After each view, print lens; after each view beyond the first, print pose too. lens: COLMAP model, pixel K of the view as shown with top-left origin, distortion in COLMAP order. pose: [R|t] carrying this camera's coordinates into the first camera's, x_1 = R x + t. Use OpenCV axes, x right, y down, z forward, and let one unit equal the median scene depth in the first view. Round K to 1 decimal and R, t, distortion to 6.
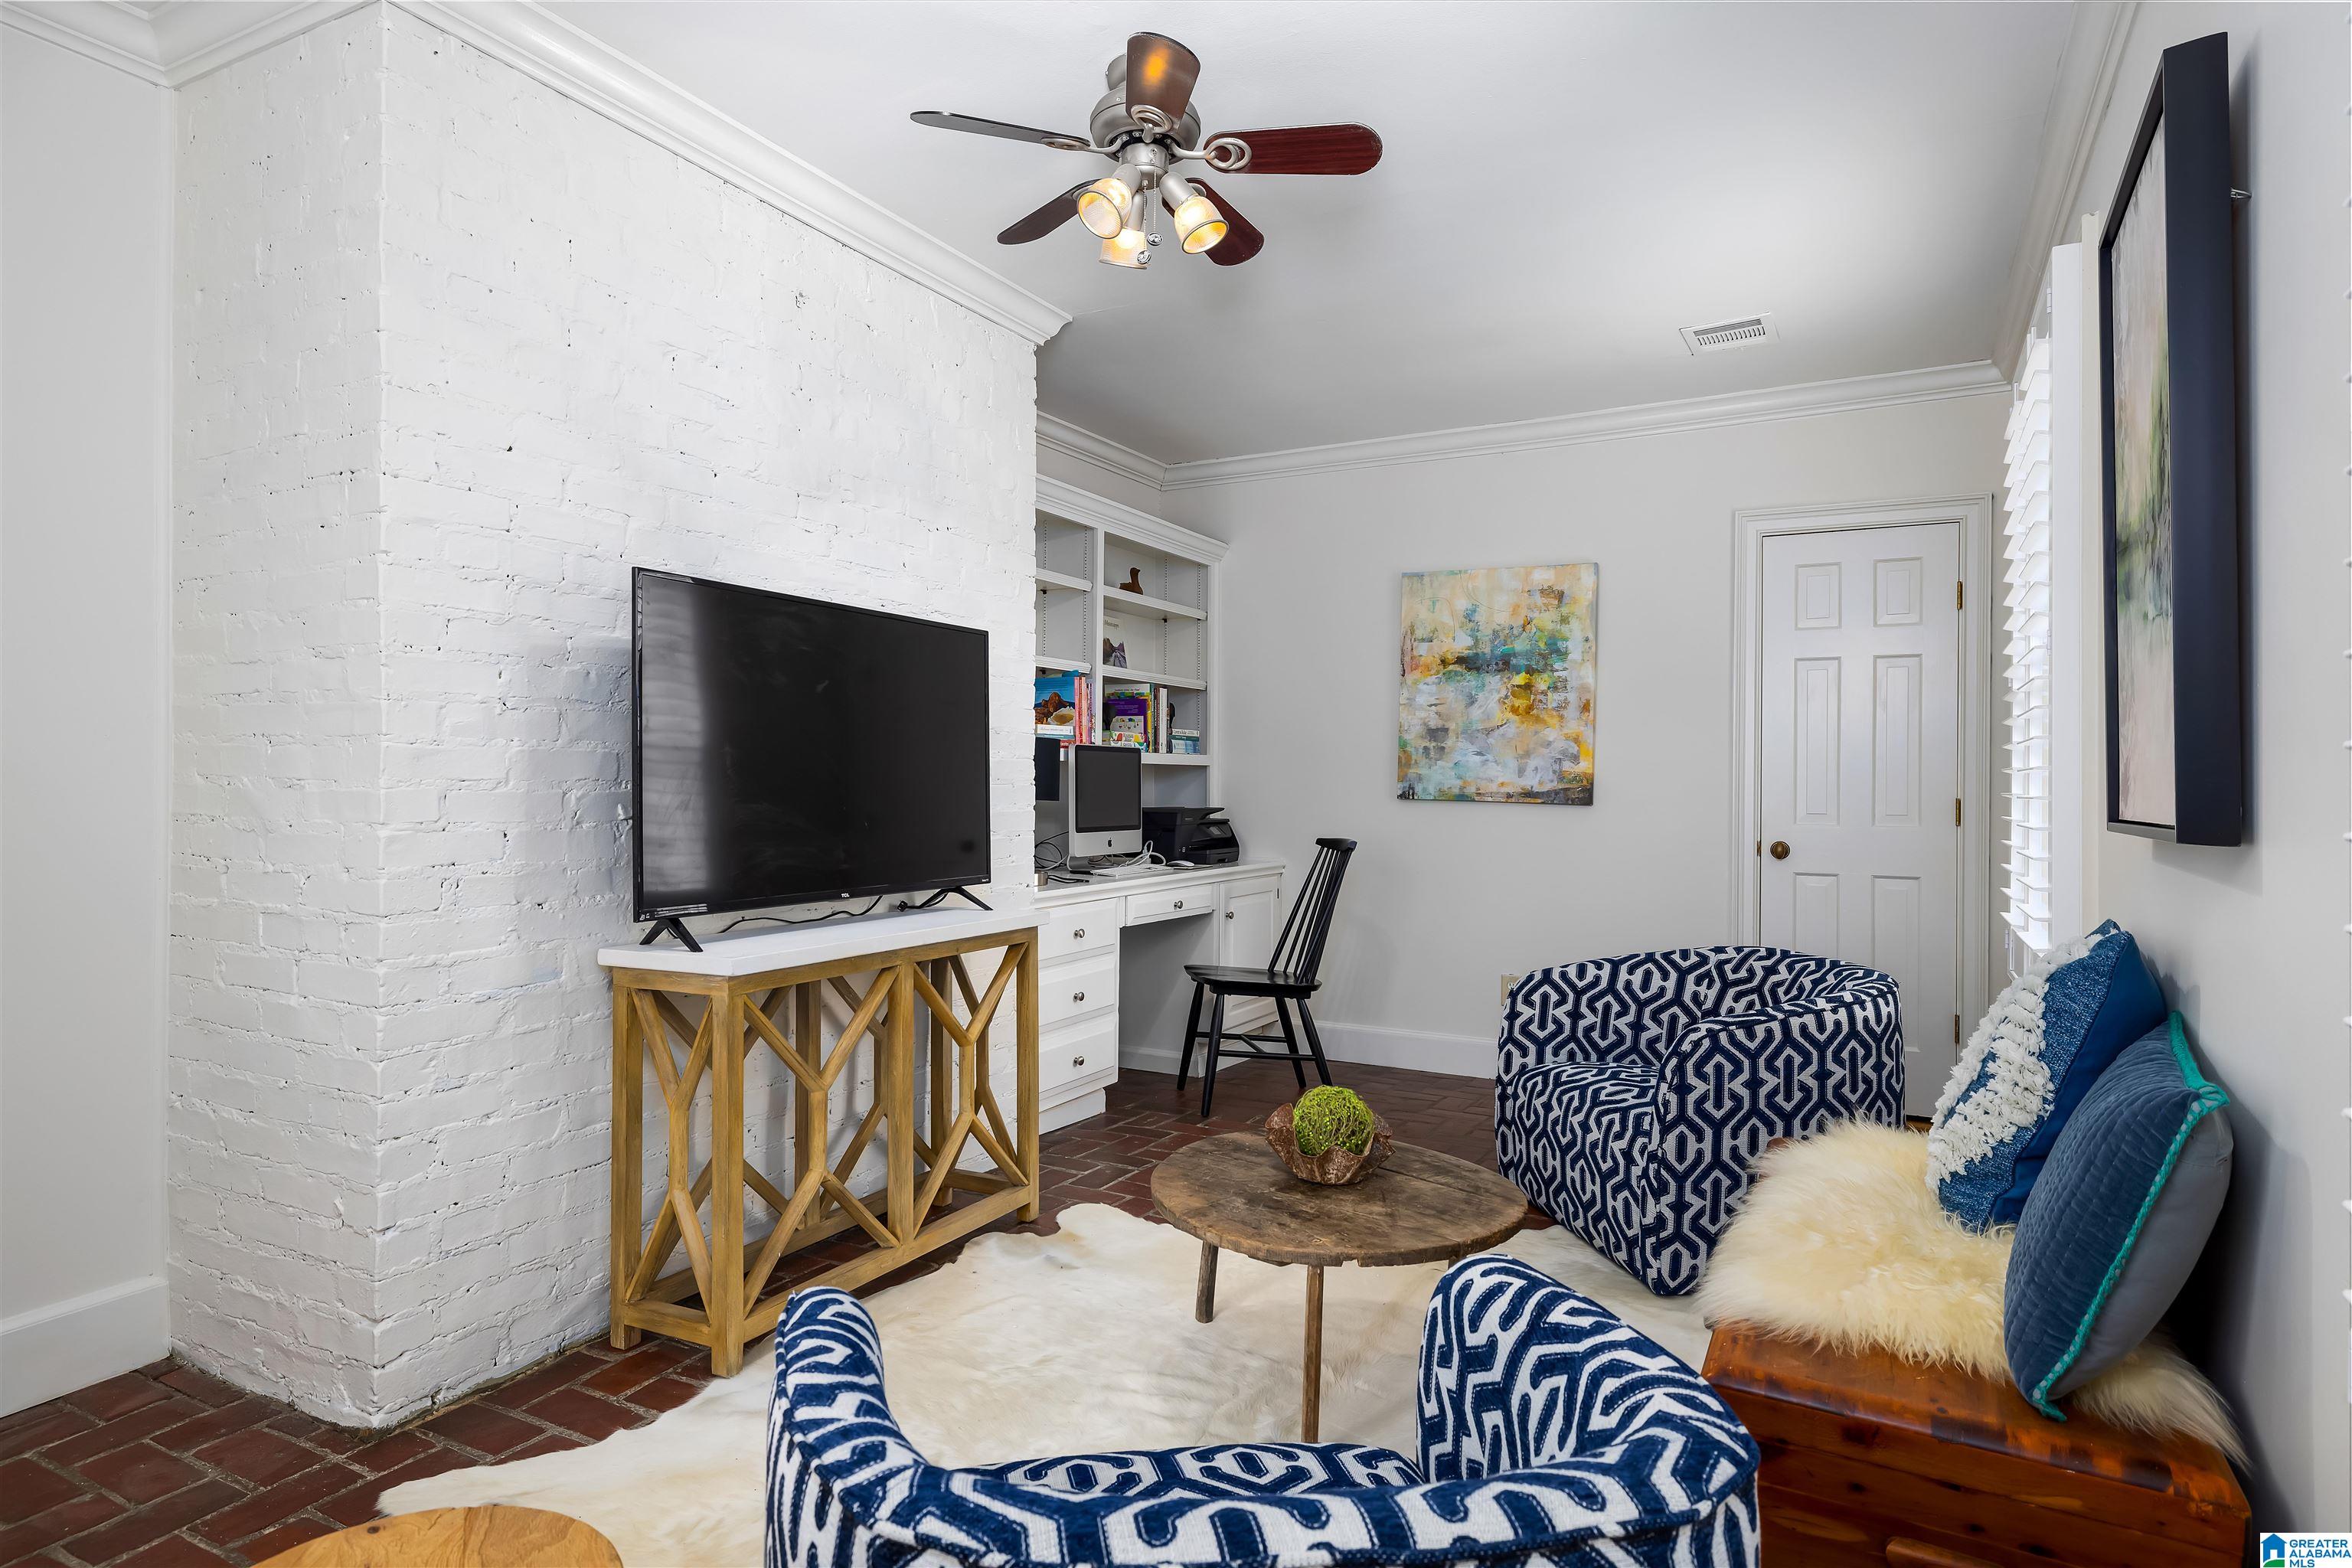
lens RADIAL K [[1314.7, 0, 1159.4], [0, 1314.7, 784.6], [0, 0, 1]] dist [0.001712, 0.000072]
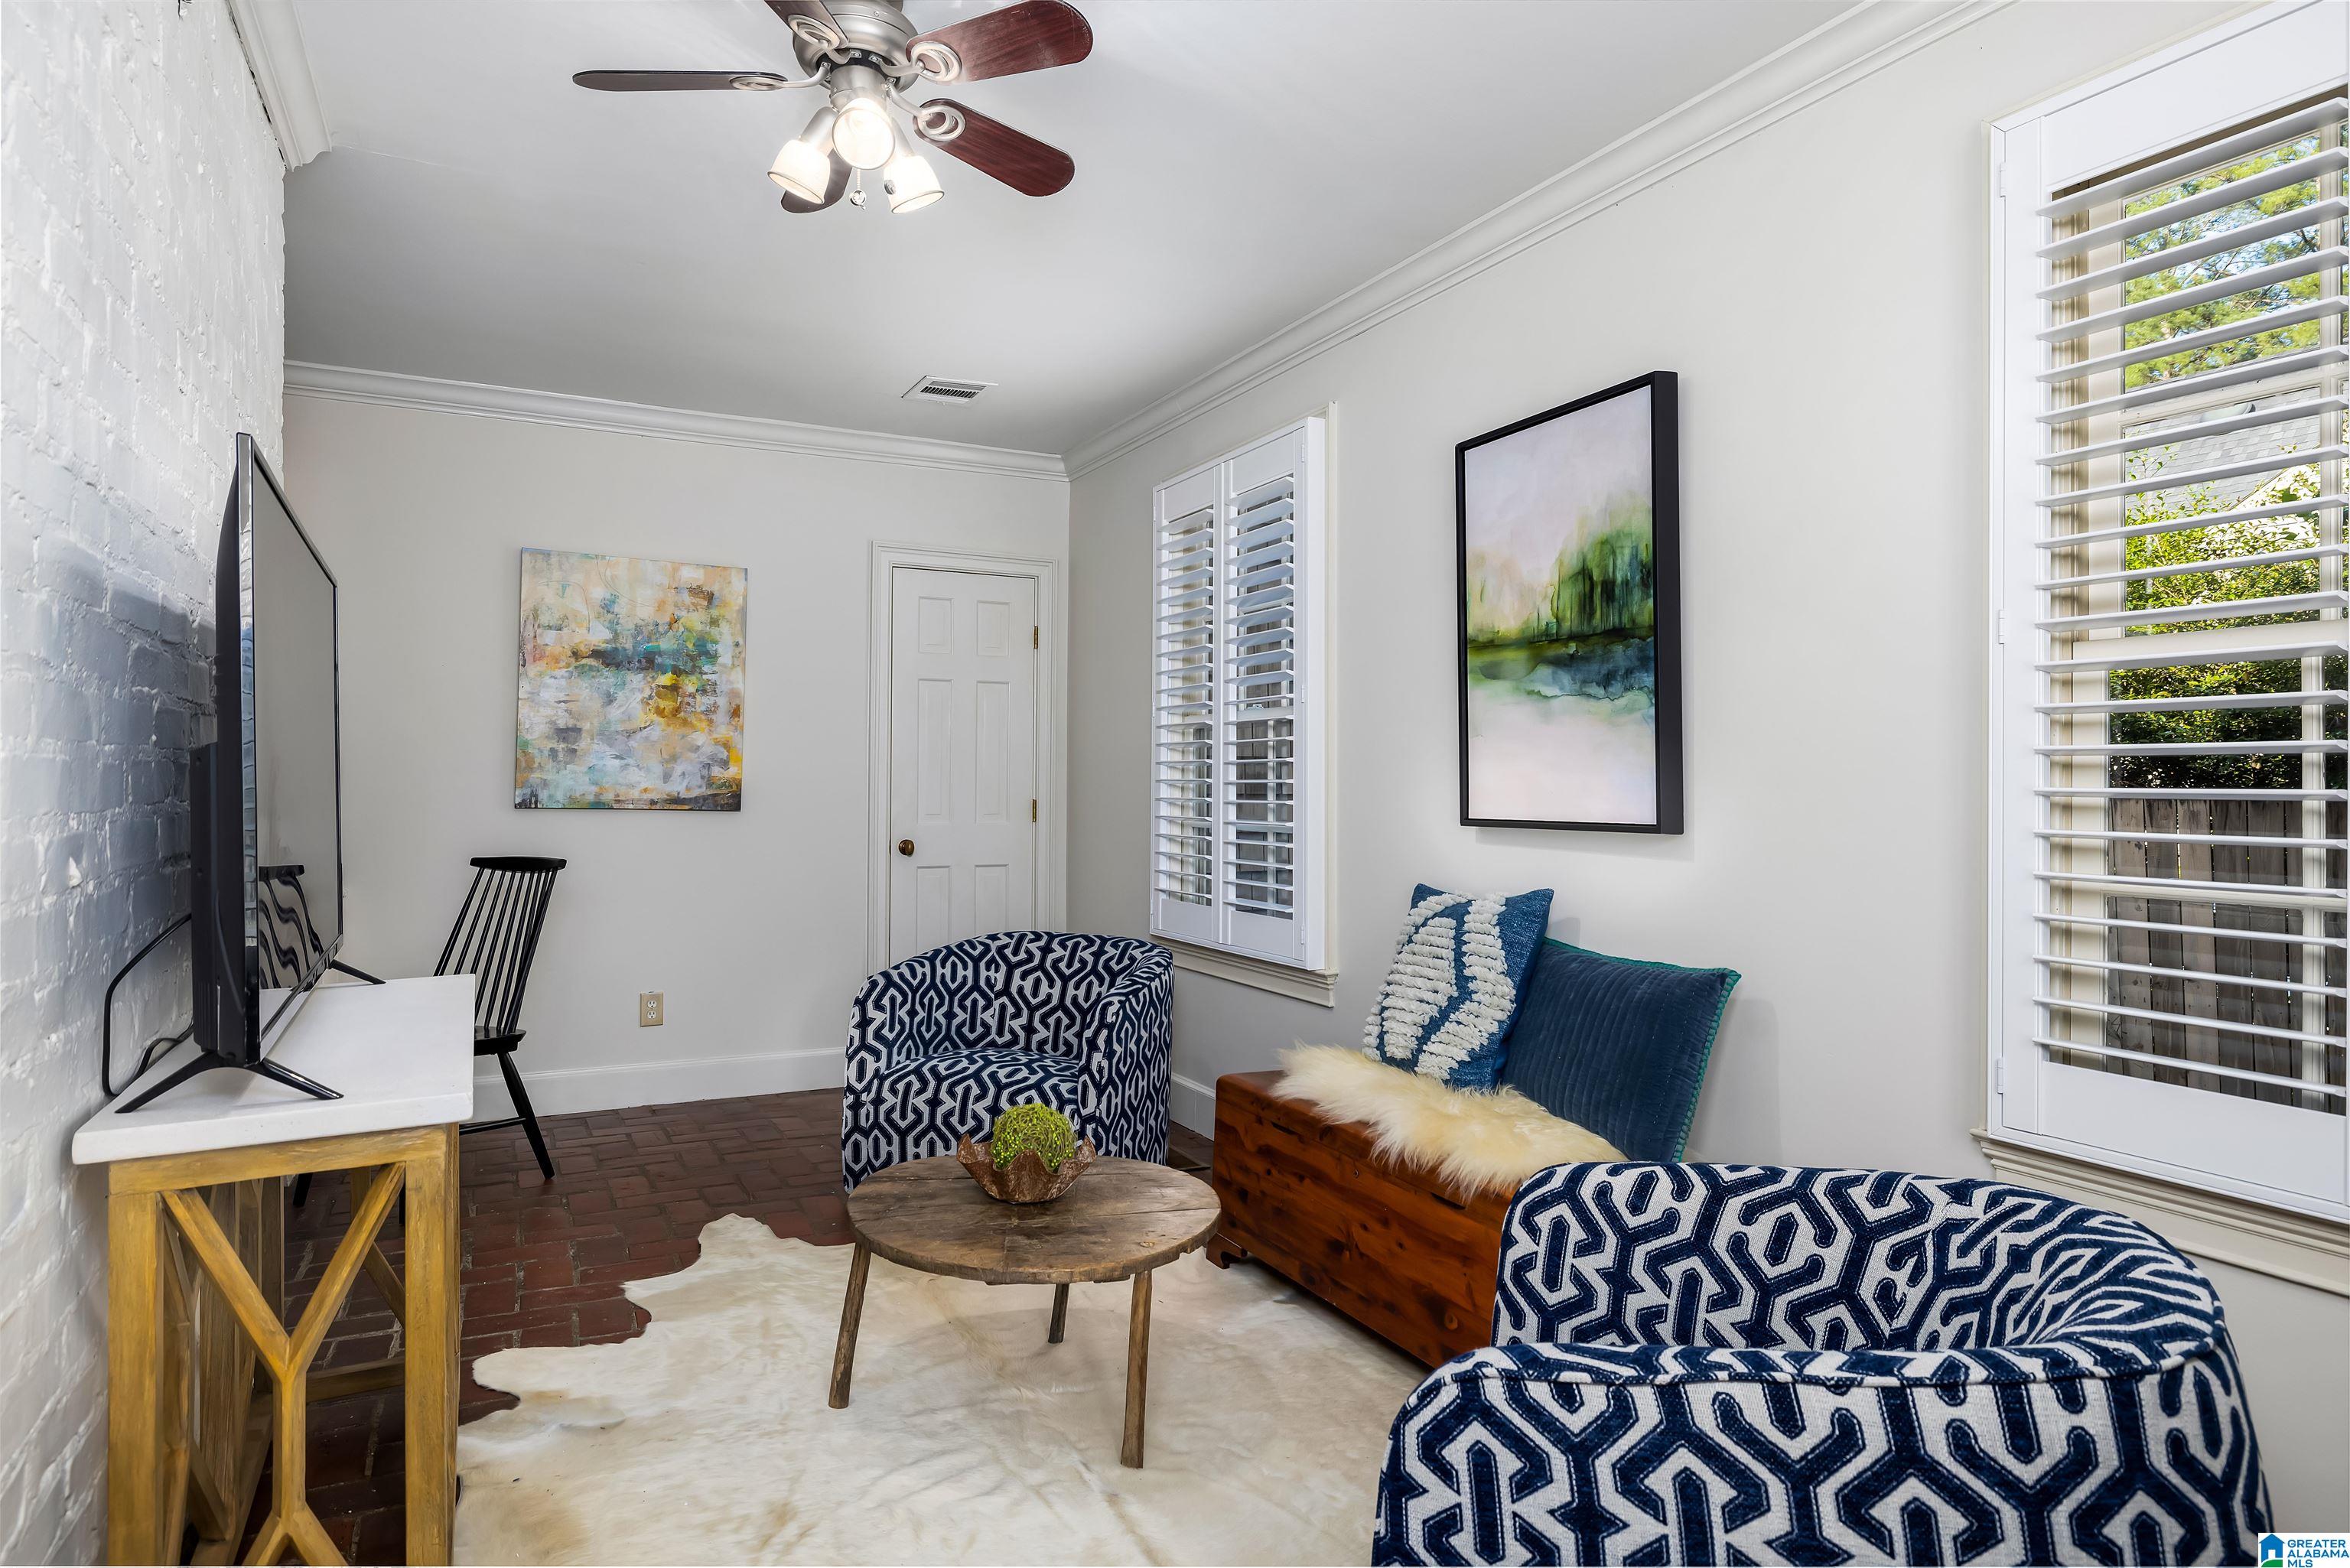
lens RADIAL K [[1313.5, 0, 1158.5], [0, 1313.5, 784.6], [0, 0, 1]] dist [0.001712, 0.000072]
pose [[0.567653, -0.005804, 0.823248, -0.308581], [0.001644, 0.999981, 0.005917, -0.009450], [-0.823266, -0.002006, 0.567652, 0.171023]]
